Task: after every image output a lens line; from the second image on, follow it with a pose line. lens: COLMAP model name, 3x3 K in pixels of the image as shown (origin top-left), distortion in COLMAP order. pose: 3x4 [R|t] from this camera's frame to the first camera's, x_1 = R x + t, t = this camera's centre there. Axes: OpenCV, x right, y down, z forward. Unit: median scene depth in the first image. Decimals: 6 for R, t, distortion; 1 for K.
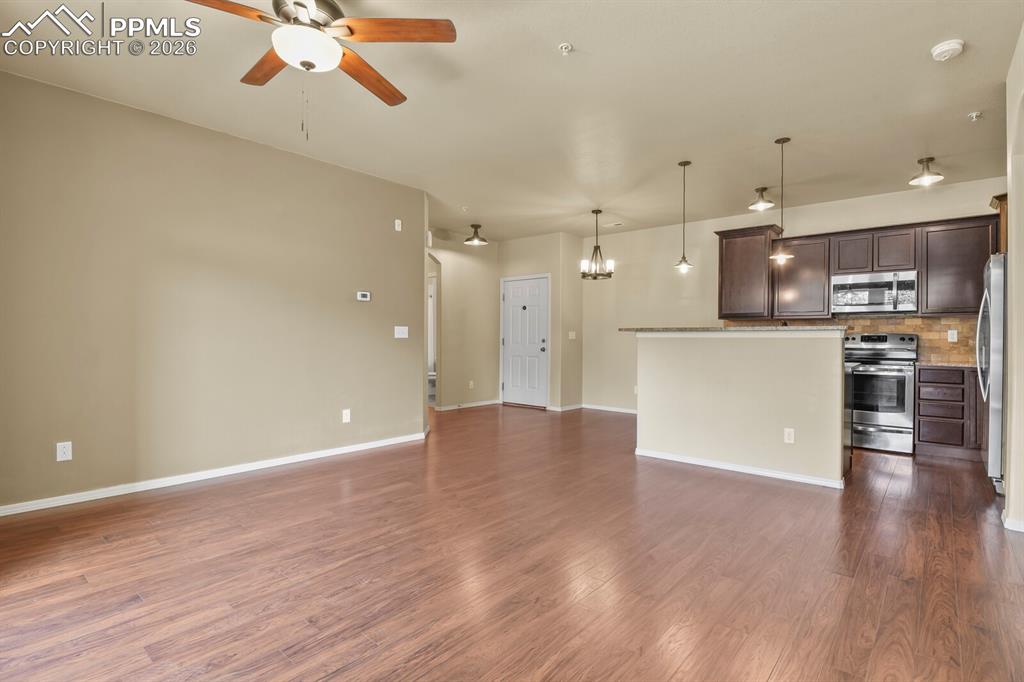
lens RADIAL K [[497.1, 0, 504.3], [0, 497.1, 338.2], [0, 0, 1]] dist [-0.011802, -0.004739]
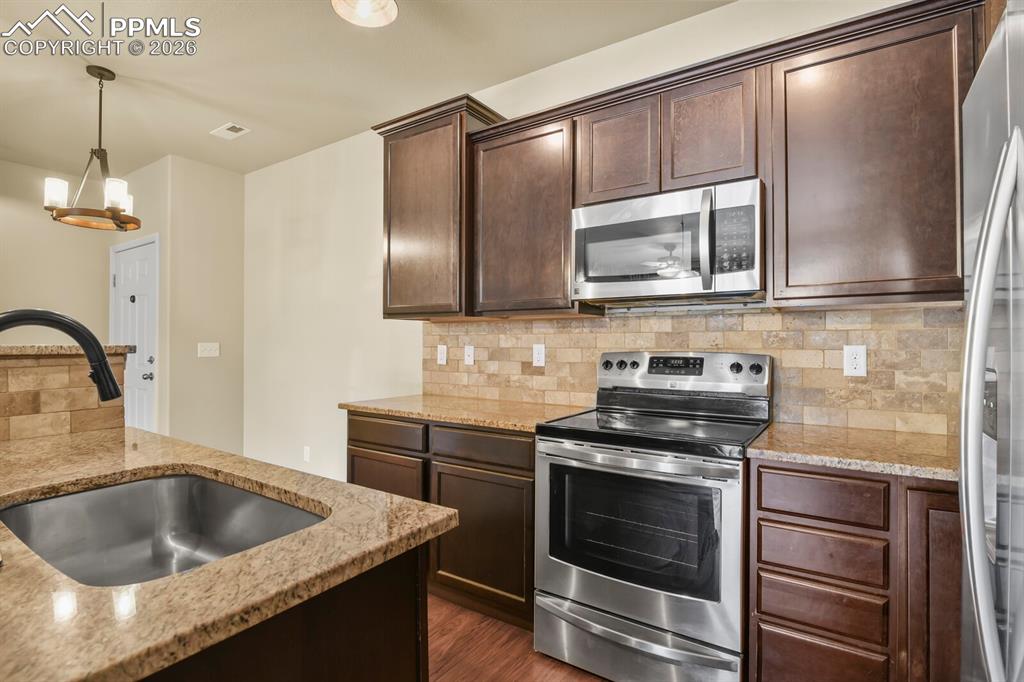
lens RADIAL K [[497.1, 0, 498.8], [0, 497.1, 337.2], [0, 0, 1]] dist [-0.011802, -0.004739]
pose [[0.993097, -0.000254, 0.117293, 0.611207], [0.001772, 0.999916, -0.012844, -0.018660], [-0.117280, 0.012963, 0.993014, 0.669848]]
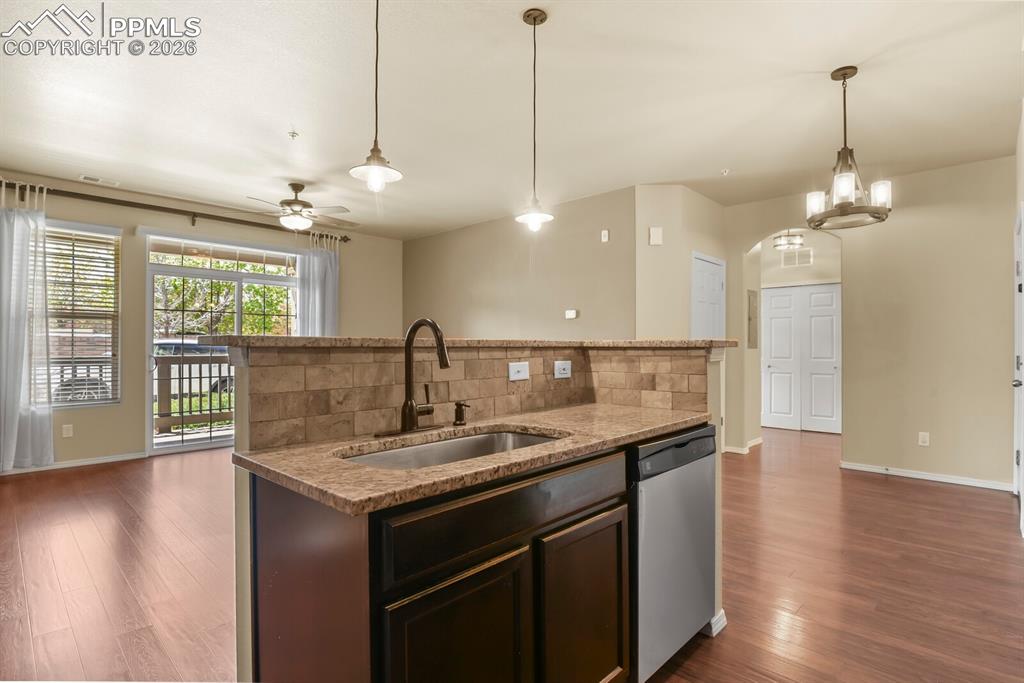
lens RADIAL K [[497.1, 0, 527.9], [0, 497.1, 336.7], [0, 0, 1]] dist [-0.011802, -0.004739]
pose [[-0.021184, -0.021646, -0.999541, 0.798305], [-0.001611, 0.999765, -0.021616, -0.011247], [0.999774, 0.001152, -0.021214, 0.927665]]
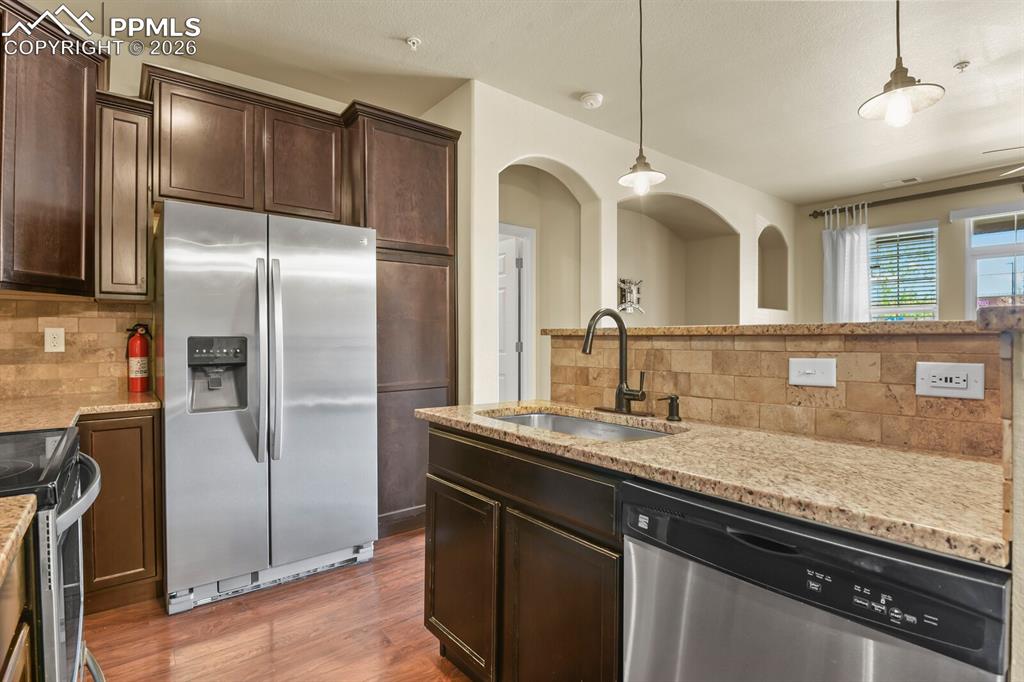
lens RADIAL K [[497.1, 0, 511.5], [0, 497.1, 341.5], [0, 0, 1]] dist [-0.011802, -0.004739]
pose [[-0.984963, -0.004312, 0.172711, 0.486933], [-0.003012, 0.999965, 0.007790, -0.009475], [-0.172738, 0.007153, -0.984942, 1.211350]]
